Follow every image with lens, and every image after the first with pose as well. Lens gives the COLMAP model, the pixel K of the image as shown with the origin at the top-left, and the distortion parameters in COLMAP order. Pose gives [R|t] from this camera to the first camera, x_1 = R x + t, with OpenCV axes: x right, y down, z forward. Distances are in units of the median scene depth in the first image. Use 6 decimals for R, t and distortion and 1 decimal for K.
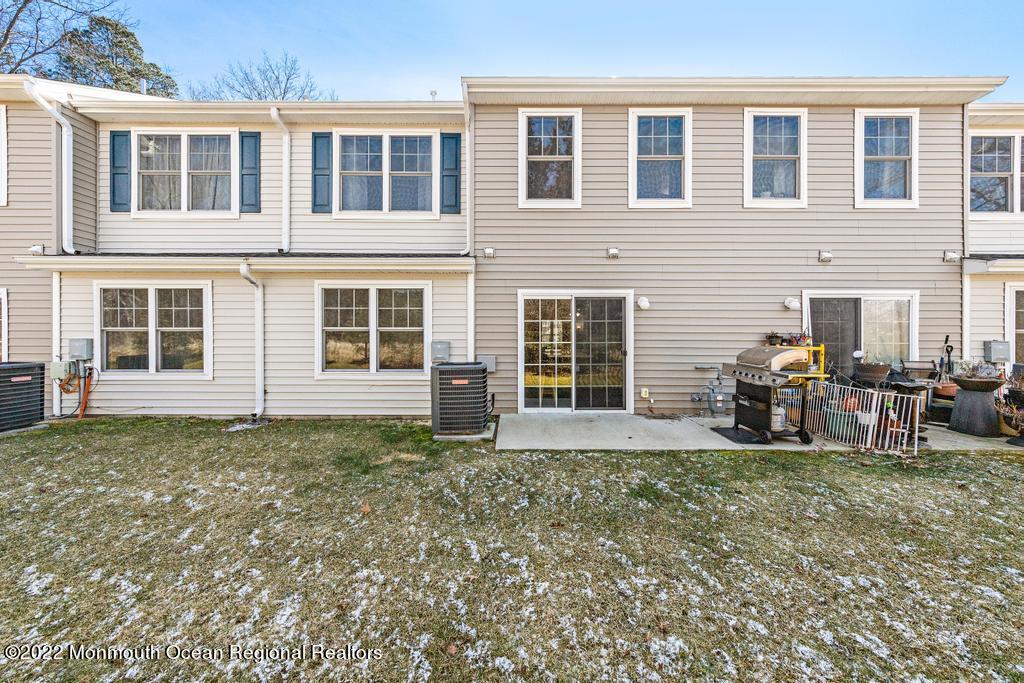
lens RADIAL K [[365.0, 0, 516.2], [0, 365.0, 338.8], [0, 0, 1]] dist [0.002166, -0.000025]
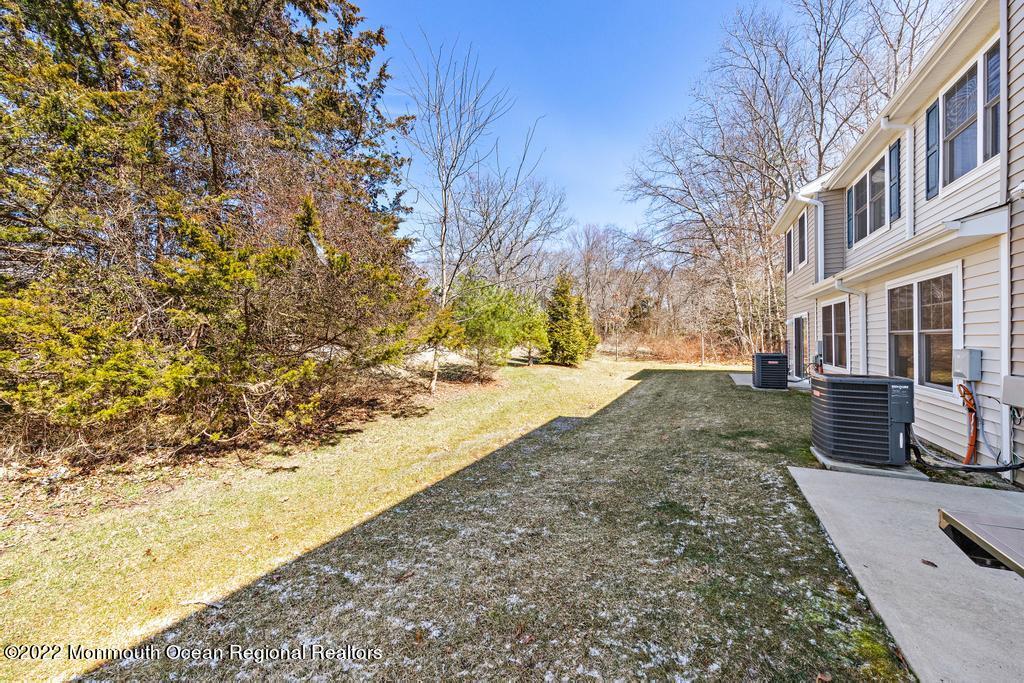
lens RADIAL K [[365.0, 0, 516.2], [0, 365.0, 338.8], [0, 0, 1]] dist [0.002166, -0.000025]
pose [[-0.463022, 0.001981, -0.886344, 0.757375], [-0.002211, 0.999992, 0.003390, -0.013065], [0.886344, 0.003529, -0.463014, 0.583925]]
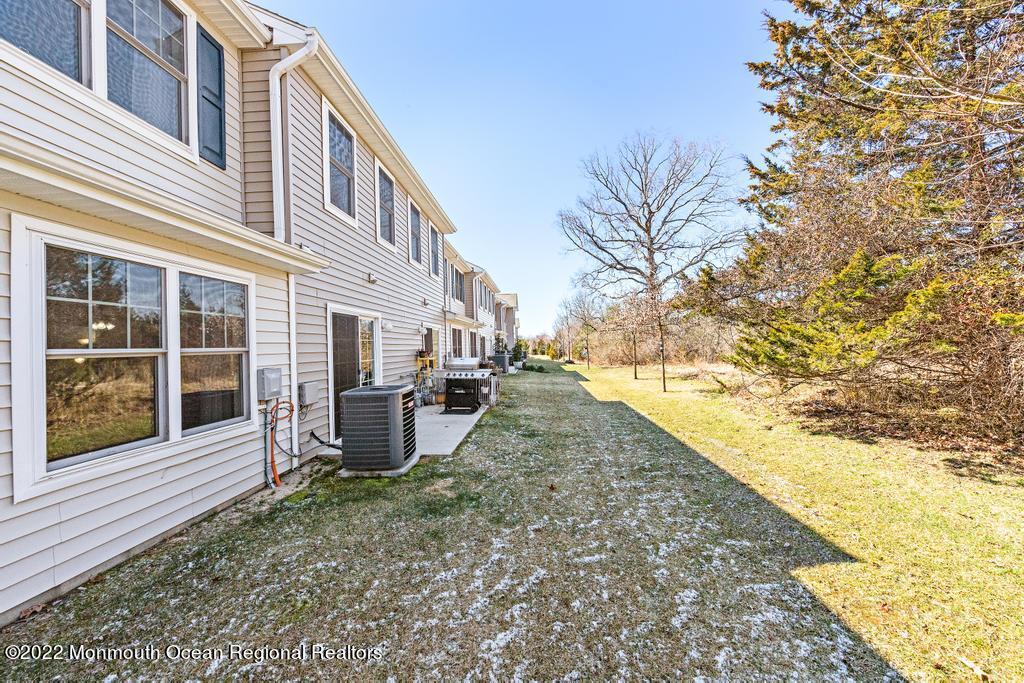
lens RADIAL K [[394.9, 0, 512.0], [0, 394.9, 341.5], [0, 0, 1]] dist [0.001695, 0.000104]
pose [[0.068529, 0.007480, 0.997621, -0.894335], [0.035795, 0.999310, -0.009952, -0.019100], [-0.997007, 0.036392, 0.068214, 0.507453]]
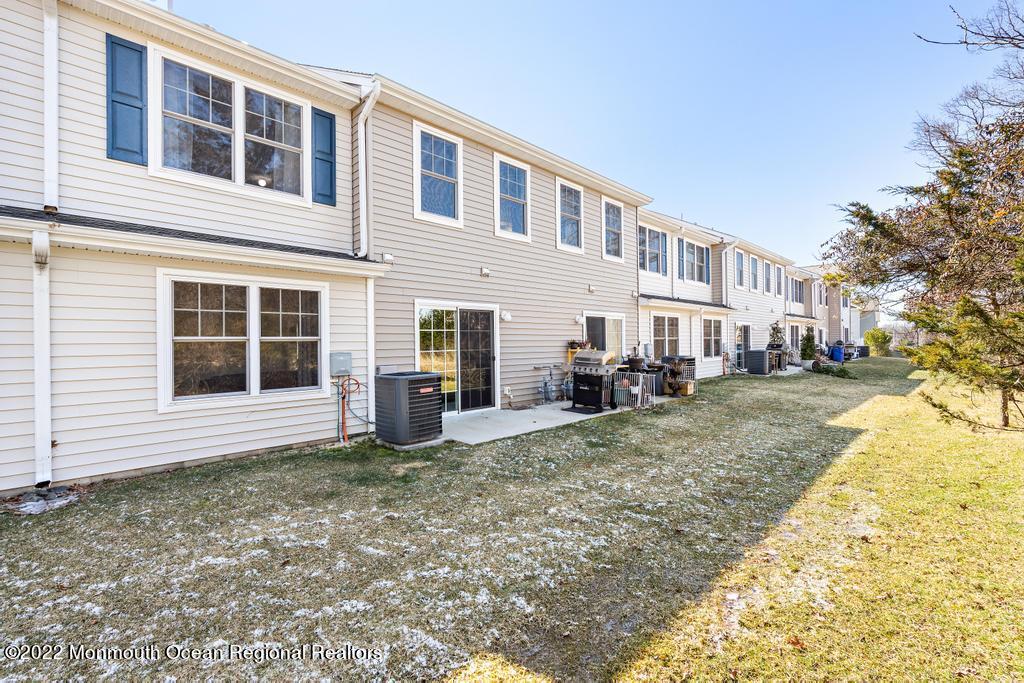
lens RADIAL K [[443.7, 0, 512.0], [0, 443.7, 341.5], [0, 0, 1]] dist [0.001791, 0.000202]
pose [[0.709360, -0.008930, 0.704790, -0.668679], [0.016049, 0.999865, -0.003484, -0.009140], [-0.704664, 0.013782, 0.709408, -0.054104]]
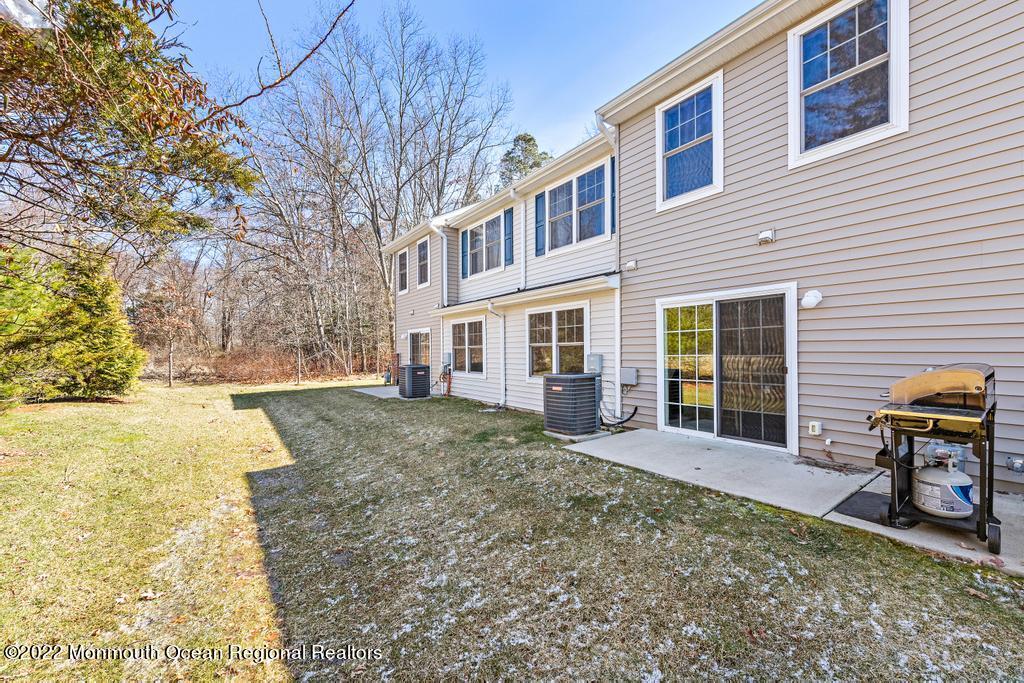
lens RADIAL K [[404.8, 0, 523.2], [0, 404.8, 352.7], [0, 0, 1]] dist [0.004207, 0.000153]
pose [[0.600702, -0.004104, -0.799463, 0.637169], [0.005288, 0.999985, -0.001160, 0.002707], [0.799456, -0.003531, 0.600715, 0.094860]]
